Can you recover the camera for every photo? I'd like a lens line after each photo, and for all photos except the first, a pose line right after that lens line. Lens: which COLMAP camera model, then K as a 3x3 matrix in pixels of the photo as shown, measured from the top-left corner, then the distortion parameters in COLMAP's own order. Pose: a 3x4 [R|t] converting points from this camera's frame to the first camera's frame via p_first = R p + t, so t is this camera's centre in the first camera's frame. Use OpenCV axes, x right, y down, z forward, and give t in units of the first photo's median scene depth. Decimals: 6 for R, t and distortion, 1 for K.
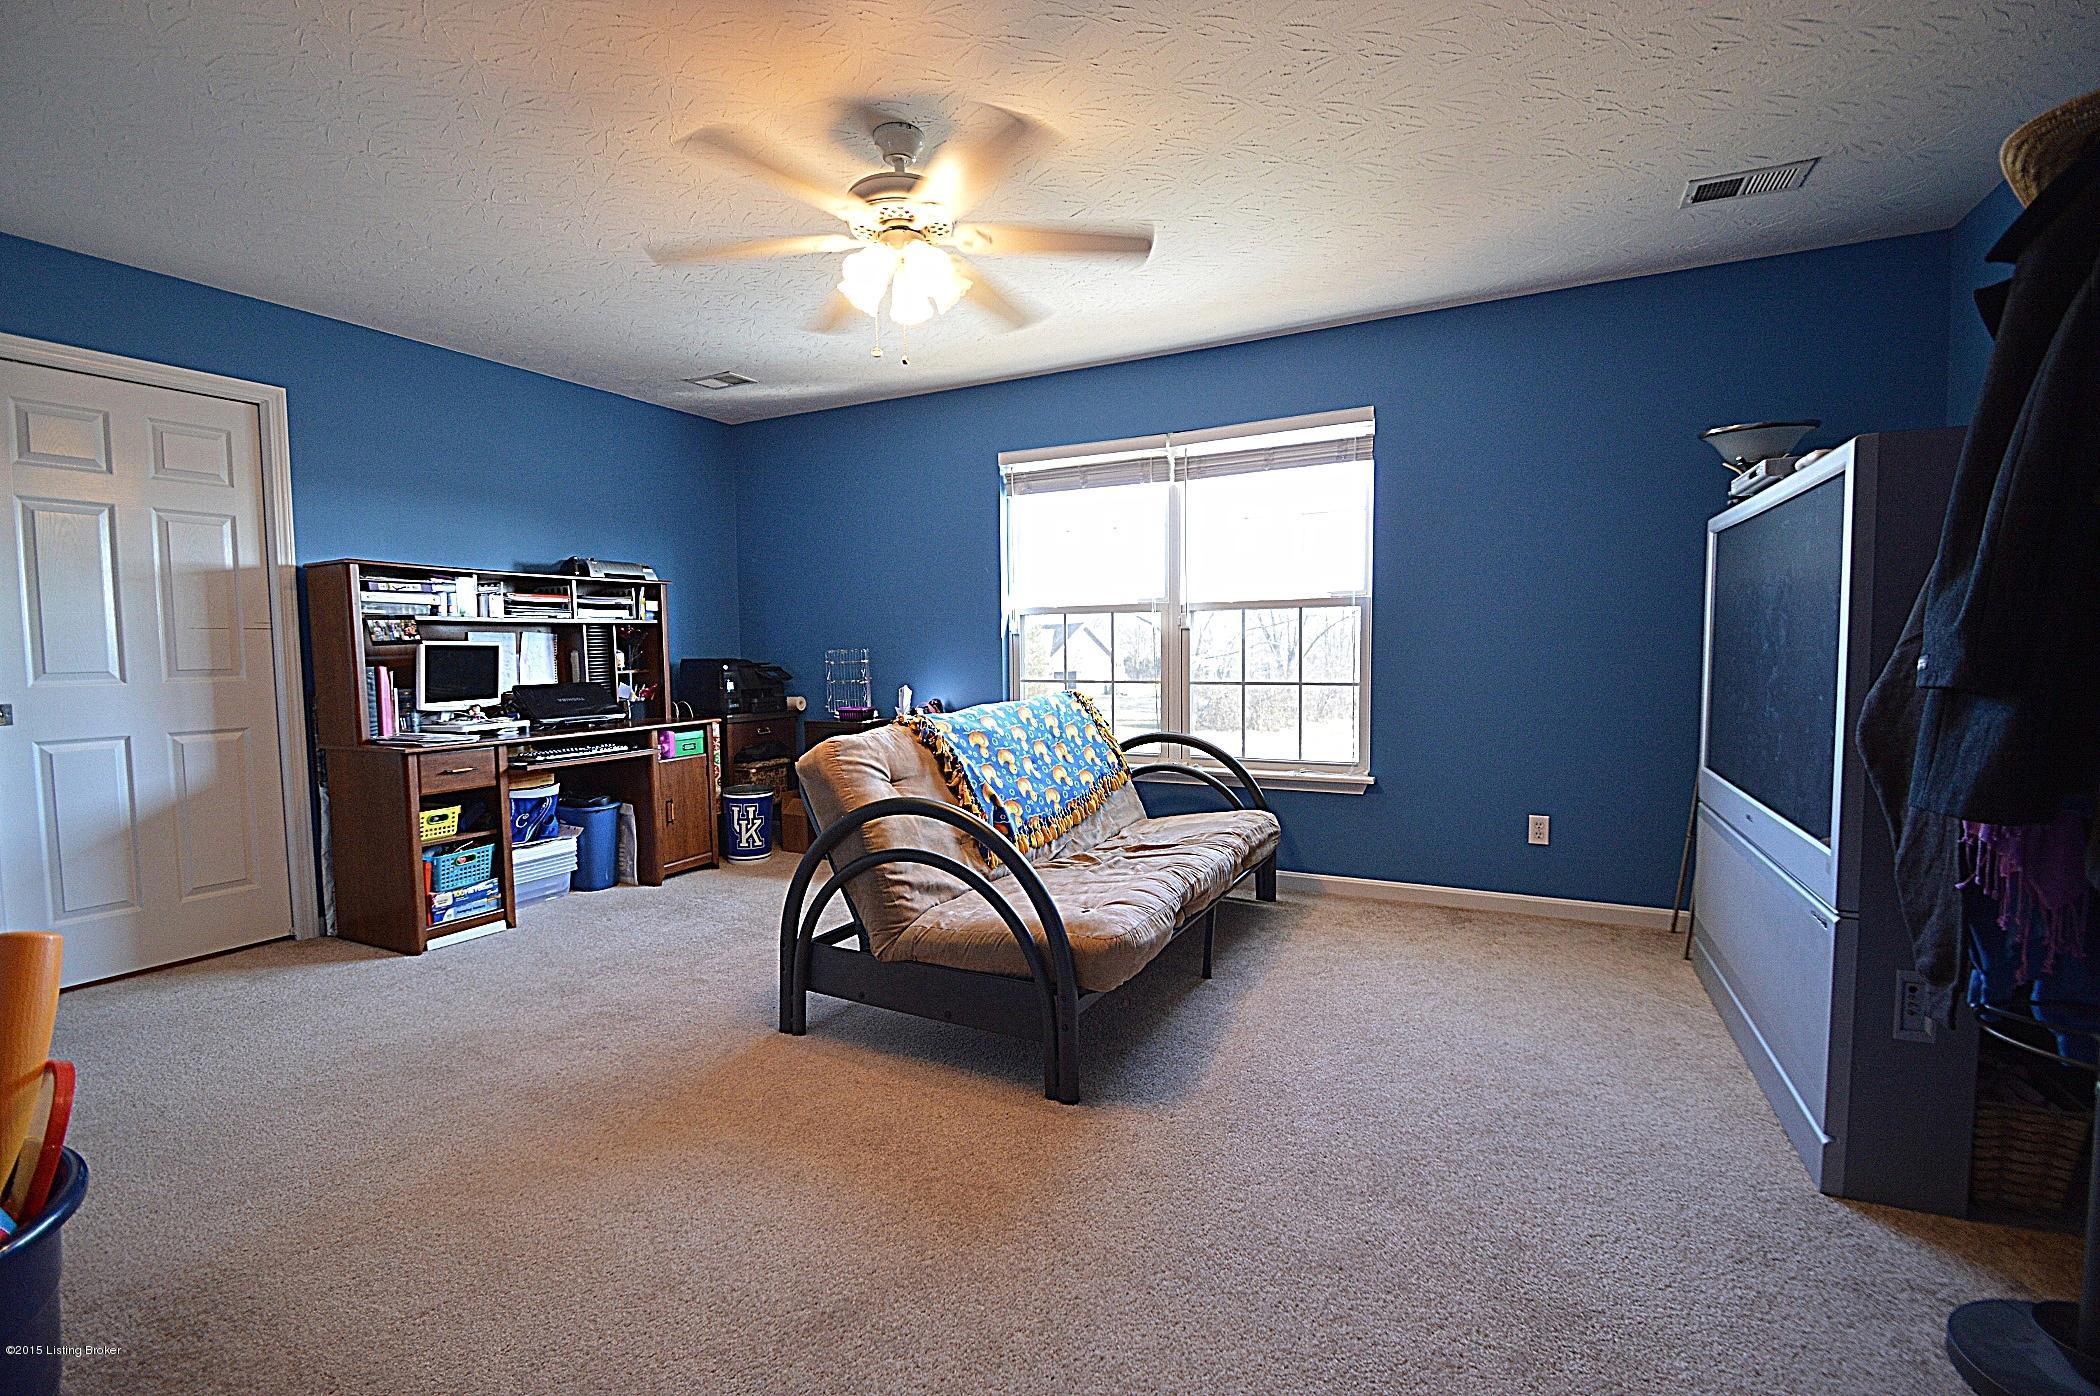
lens RADIAL K [[935.8, 0, 1029.0], [0, 935.8, 704.7], [0, 0, 1]] dist [0.023859, -0.020945]
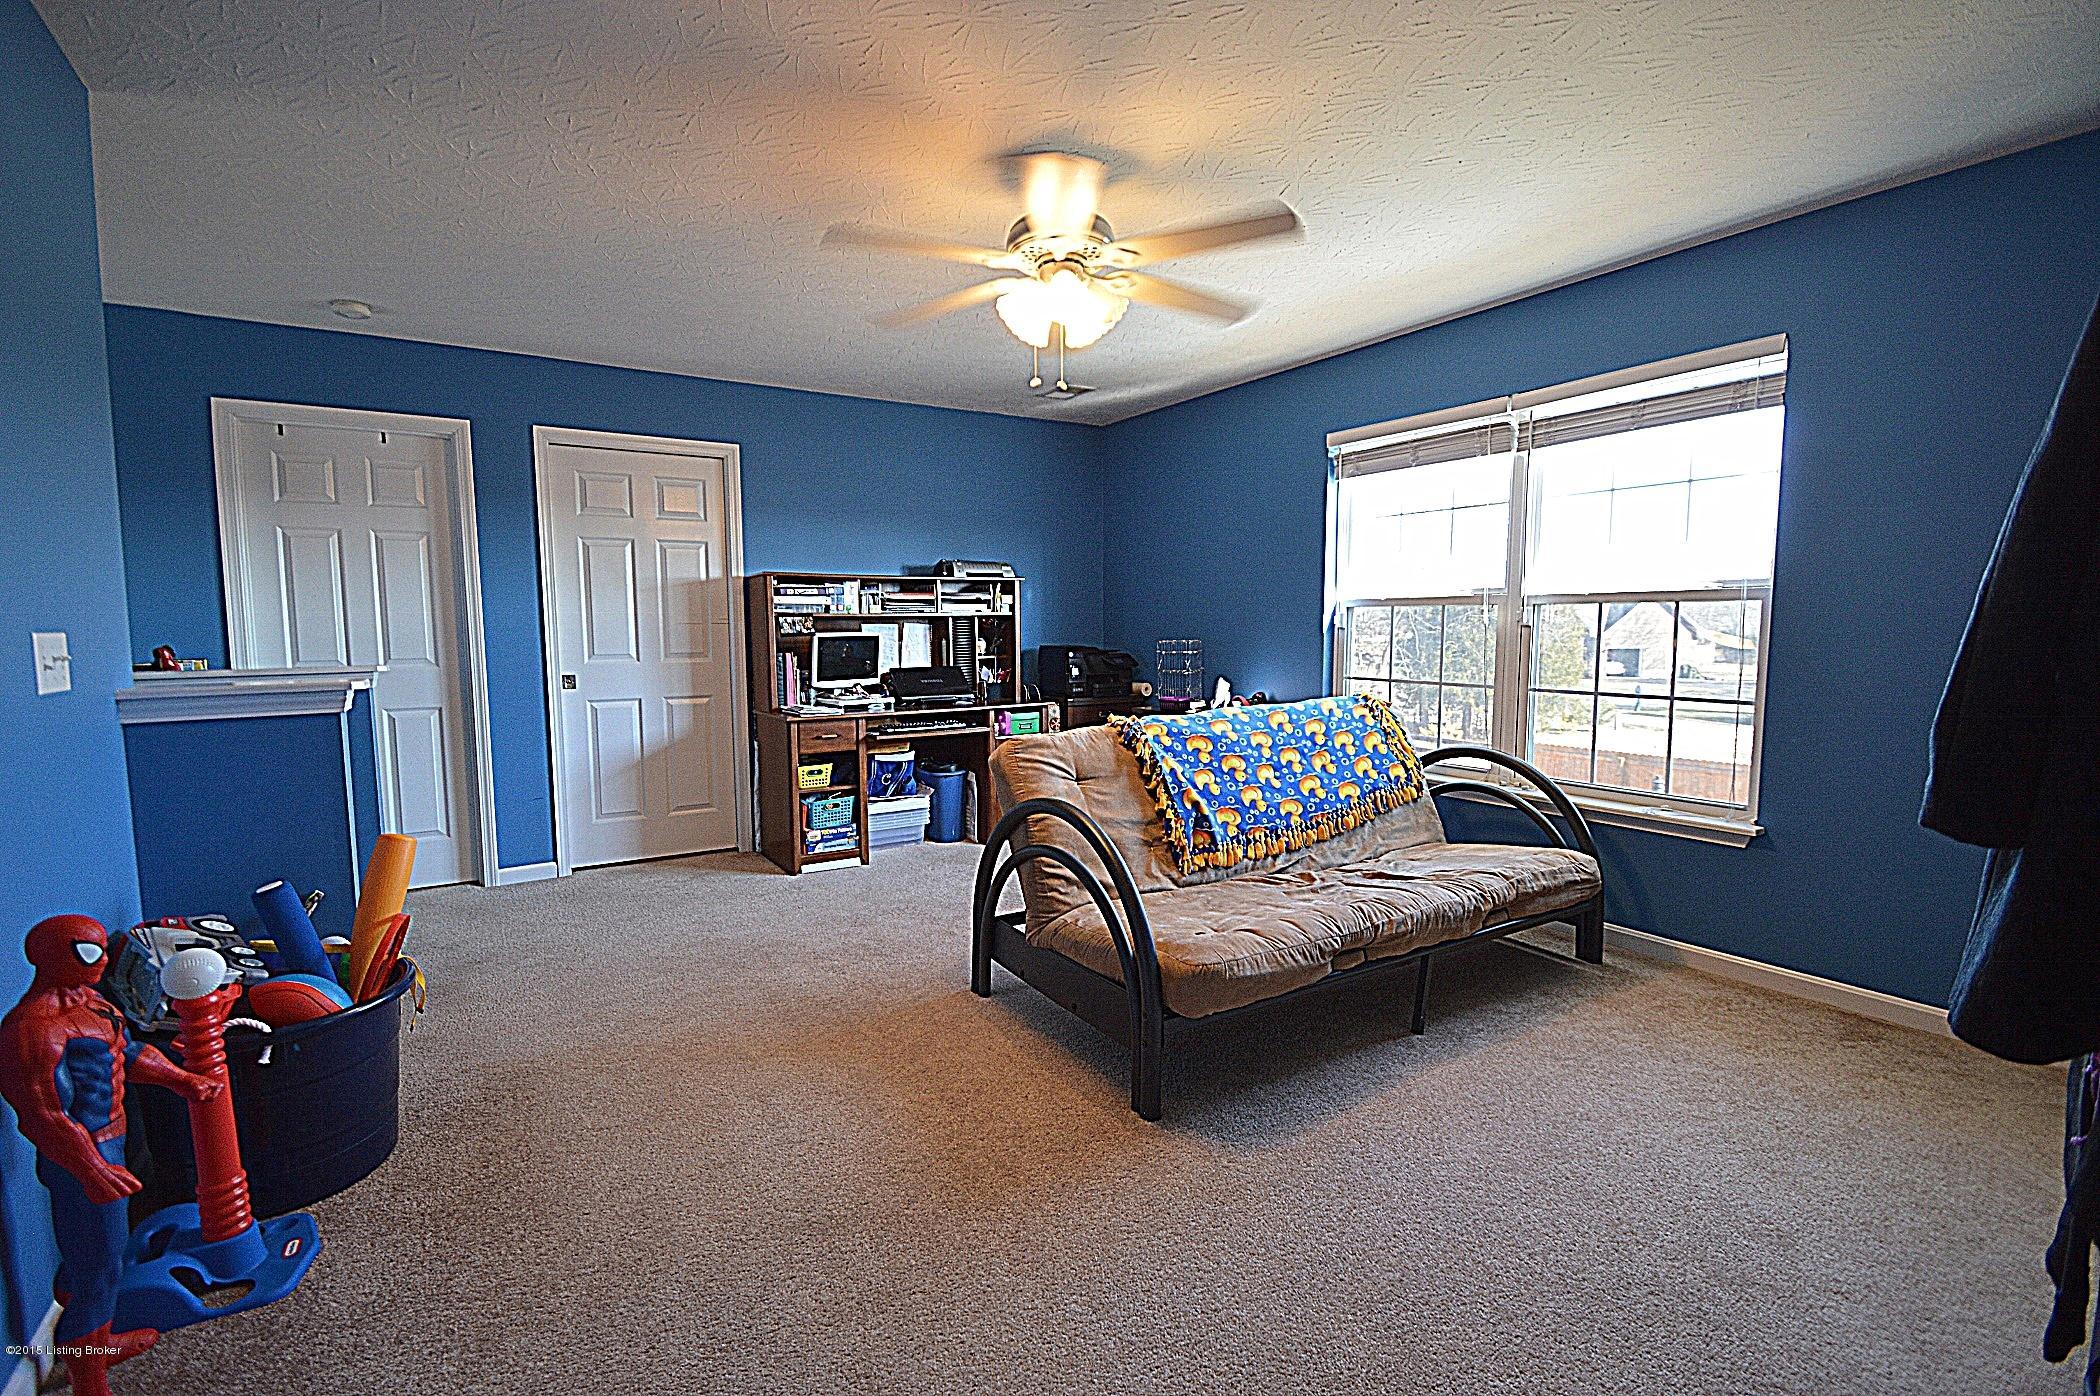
lens RADIAL K [[935.8, 0, 1029.0], [0, 935.8, 704.7], [0, 0, 1]] dist [0.023859, -0.020945]
pose [[0.859424, 0.052929, -0.508516, 0.255937], [-0.036466, 0.998440, 0.042294, -0.034466], [0.509961, -0.017805, 0.860013, 0.046822]]
